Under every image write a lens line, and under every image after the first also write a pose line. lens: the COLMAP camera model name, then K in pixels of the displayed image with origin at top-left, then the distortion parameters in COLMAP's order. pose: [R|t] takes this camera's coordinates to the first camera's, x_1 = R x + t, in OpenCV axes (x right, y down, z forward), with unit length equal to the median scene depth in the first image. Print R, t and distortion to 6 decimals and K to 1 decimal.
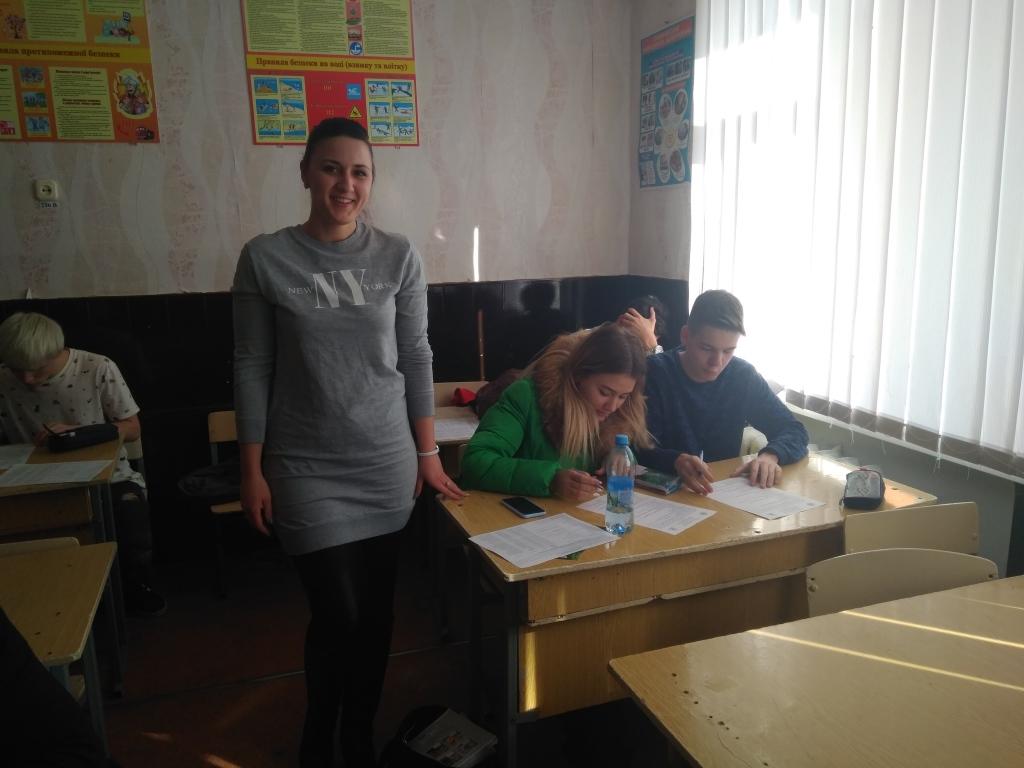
lens RADIAL K [[819.1, 0, 514.9], [0, 819.1, 382.6], [0, 0, 1]] dist [0.022924, -0.016055]
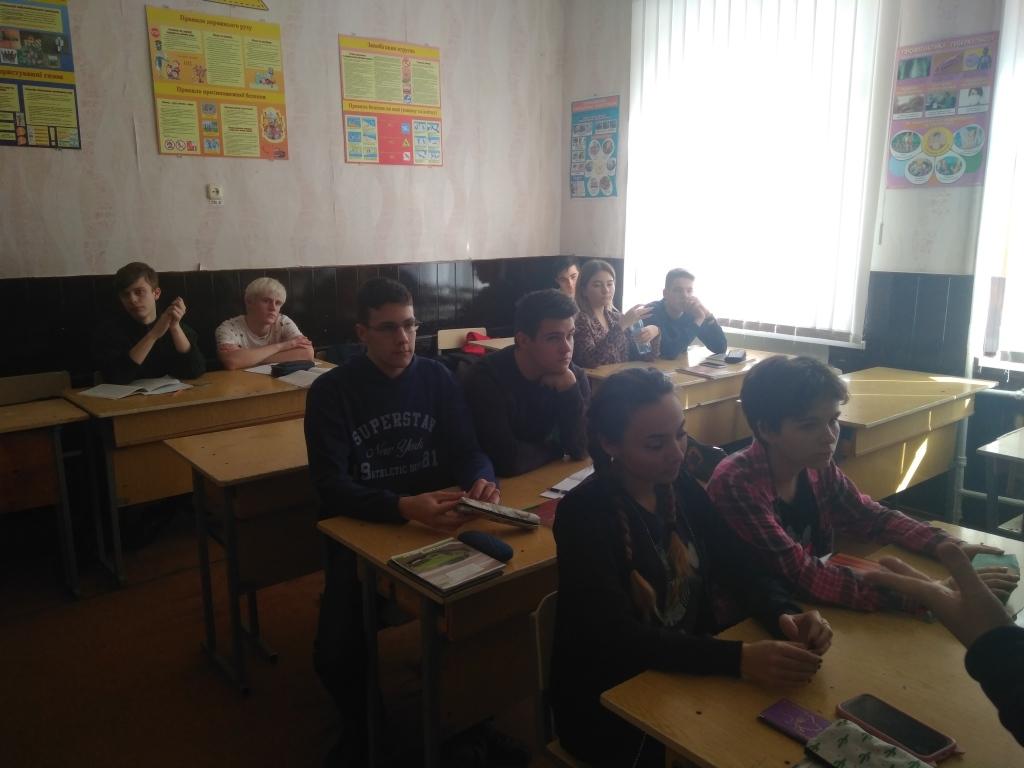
lens RADIAL K [[819.1, 0, 509.4], [0, 819.1, 386.7], [0, 0, 1]] dist [0.022924, -0.016055]
pose [[0.936826, -0.055153, 0.345421, -0.565602], [0.052713, 0.998474, 0.016462, 0.091771], [-0.345801, 0.002787, 0.938304, -0.440790]]
